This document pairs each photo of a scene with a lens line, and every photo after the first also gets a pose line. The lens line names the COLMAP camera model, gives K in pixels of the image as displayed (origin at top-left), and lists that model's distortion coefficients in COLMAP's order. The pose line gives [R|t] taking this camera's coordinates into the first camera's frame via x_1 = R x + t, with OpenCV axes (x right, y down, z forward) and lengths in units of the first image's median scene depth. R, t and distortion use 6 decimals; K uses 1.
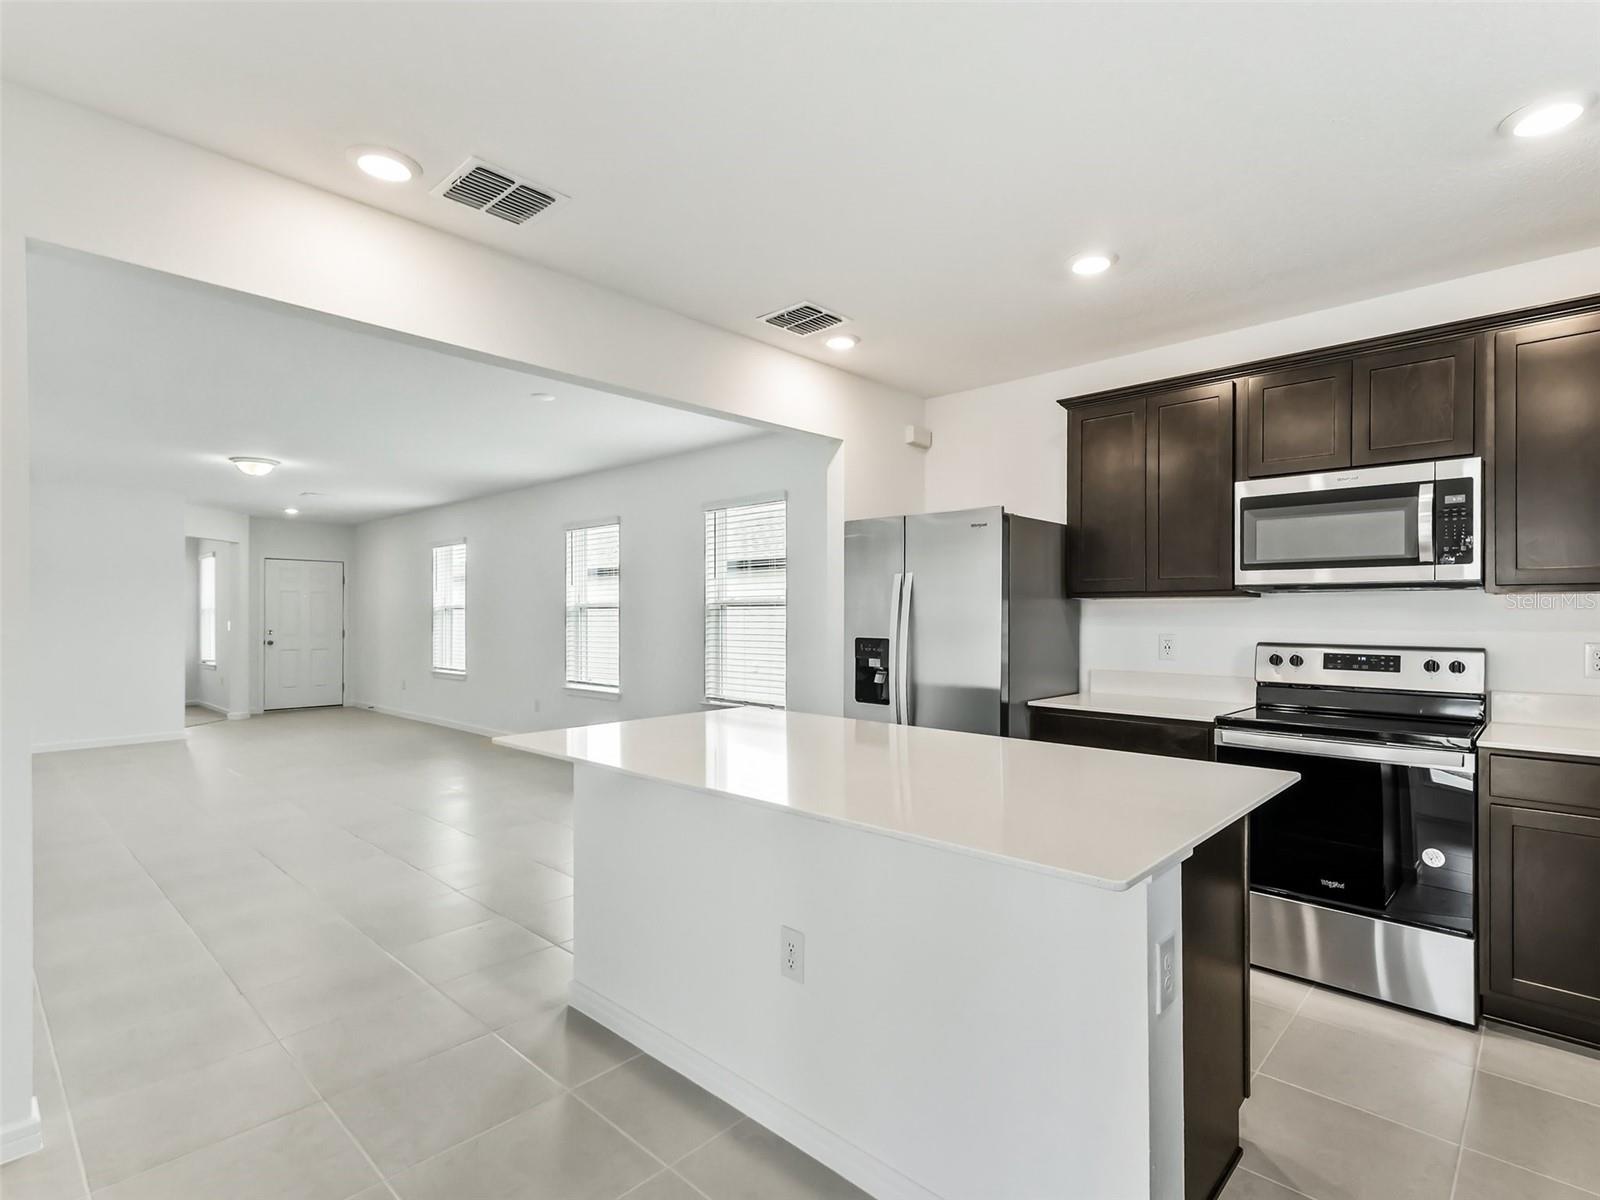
lens RADIAL K [[785.2, 0, 813.3], [0, 785.2, 608.3], [0, 0, 1]] dist [-0.000538, -0.000150]
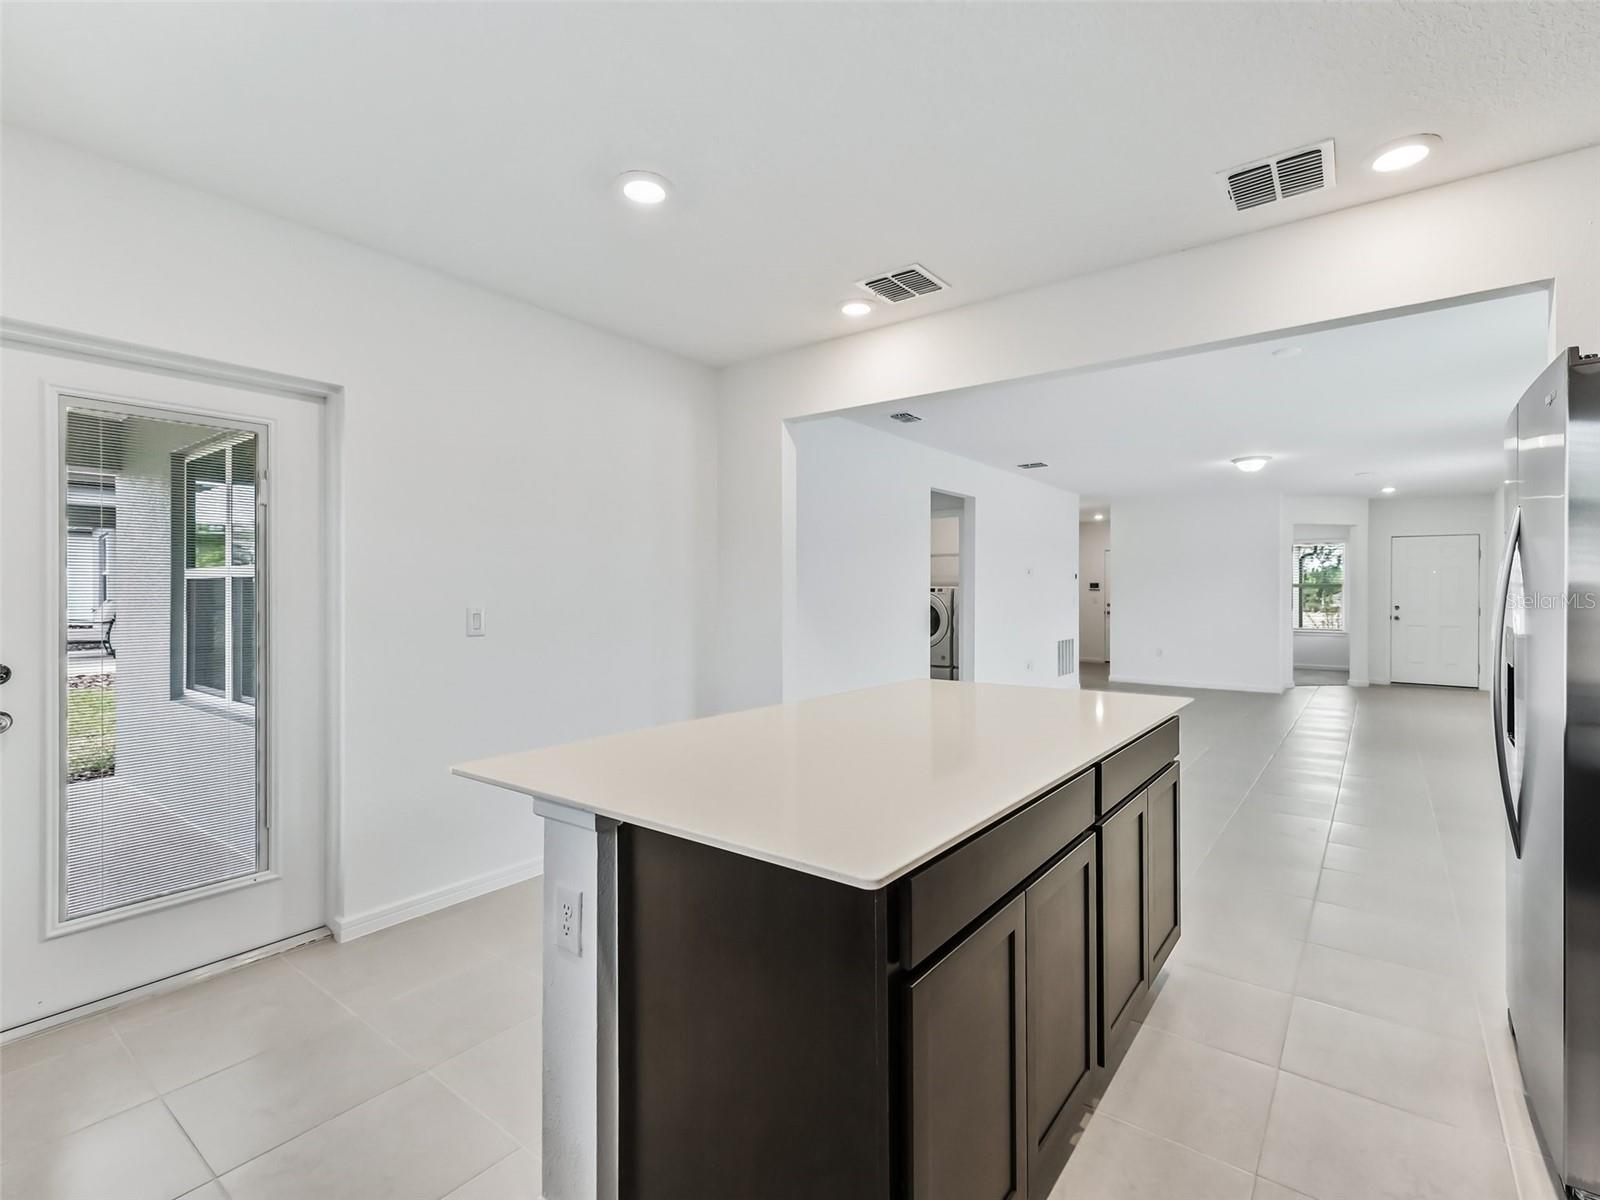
lens RADIAL K [[731.9, 0, 824.0], [0, 731.9, 591.2], [0, 0, 1]] dist [-0.007145, -0.002645]
pose [[0.116455, -0.002469, -0.993193, 0.191761], [0.010212, 0.999947, -0.001288, 0.002155], [0.993143, -0.009993, 0.116474, 0.159275]]
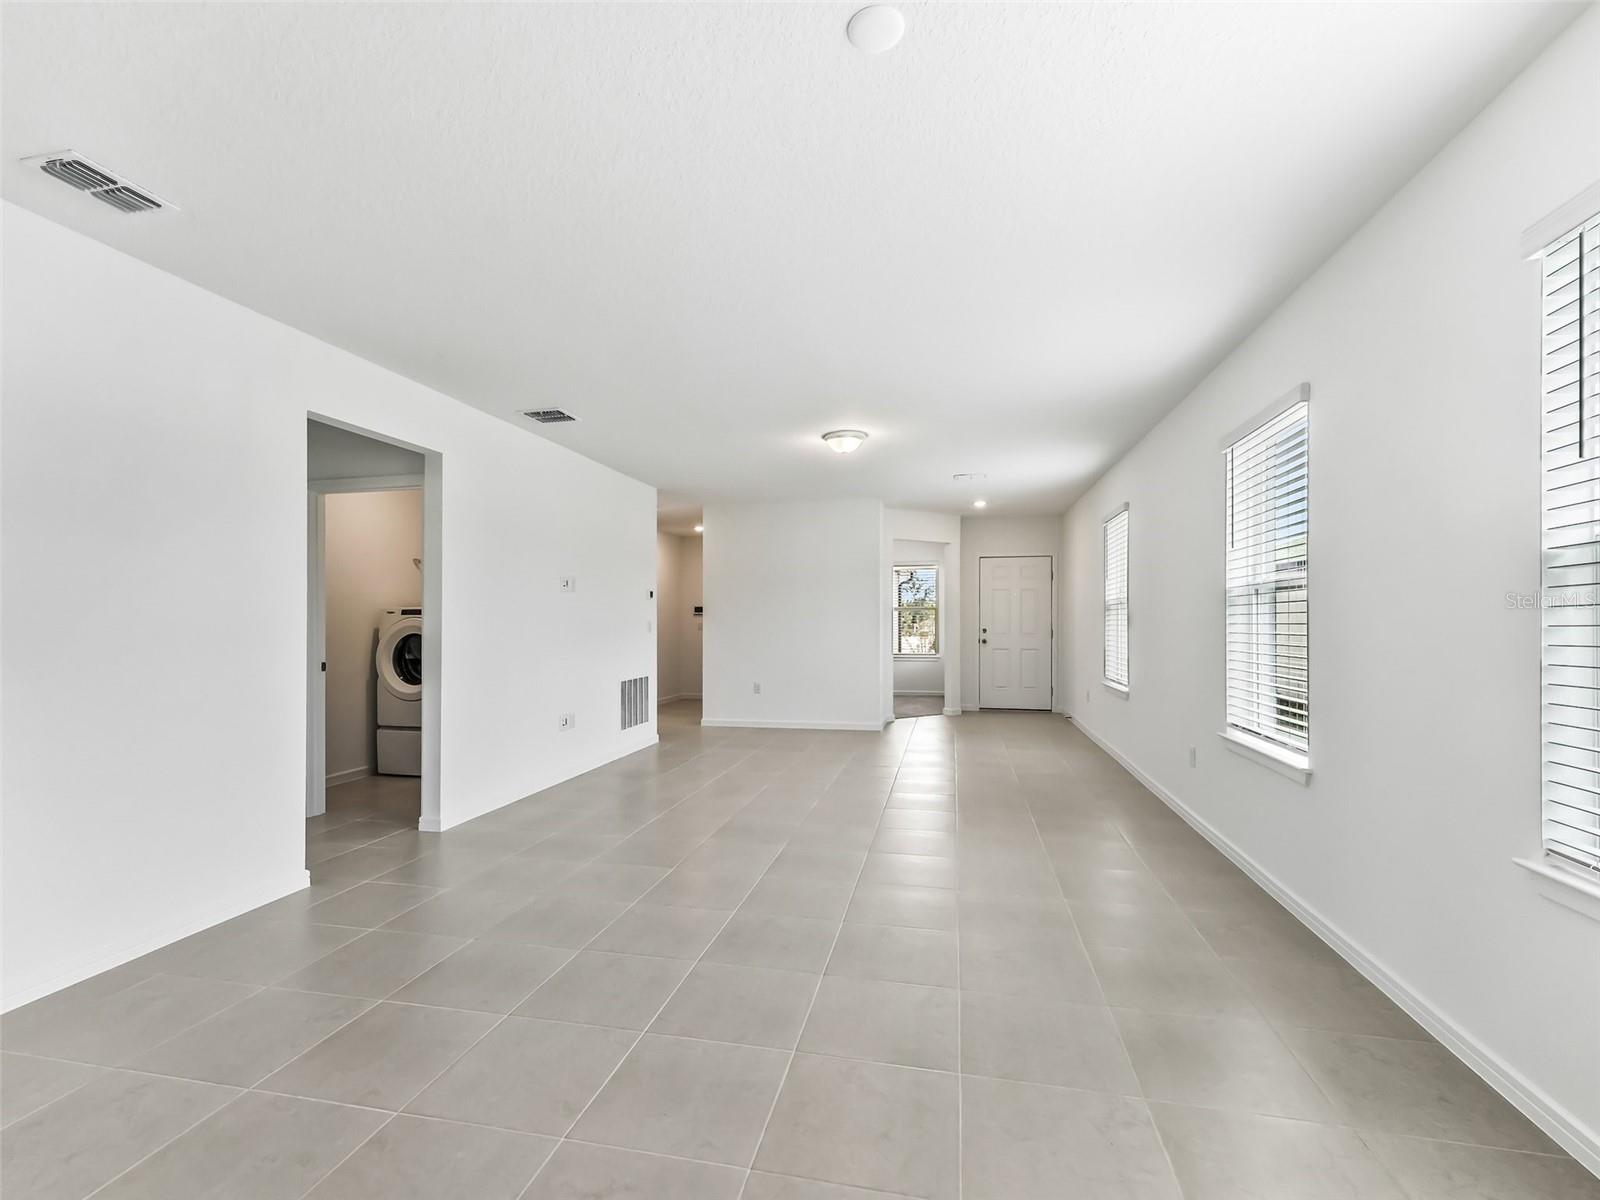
lens RADIAL K [[731.9, 0, 794.6], [0, 731.9, 614.8], [0, 0, 1]] dist [-0.007145, -0.002645]
pose [[0.525786, -0.009009, -0.850569, -0.028482], [0.013623, 0.999905, -0.002170, 0.009784], [0.850508, -0.010446, 0.525858, 0.341746]]
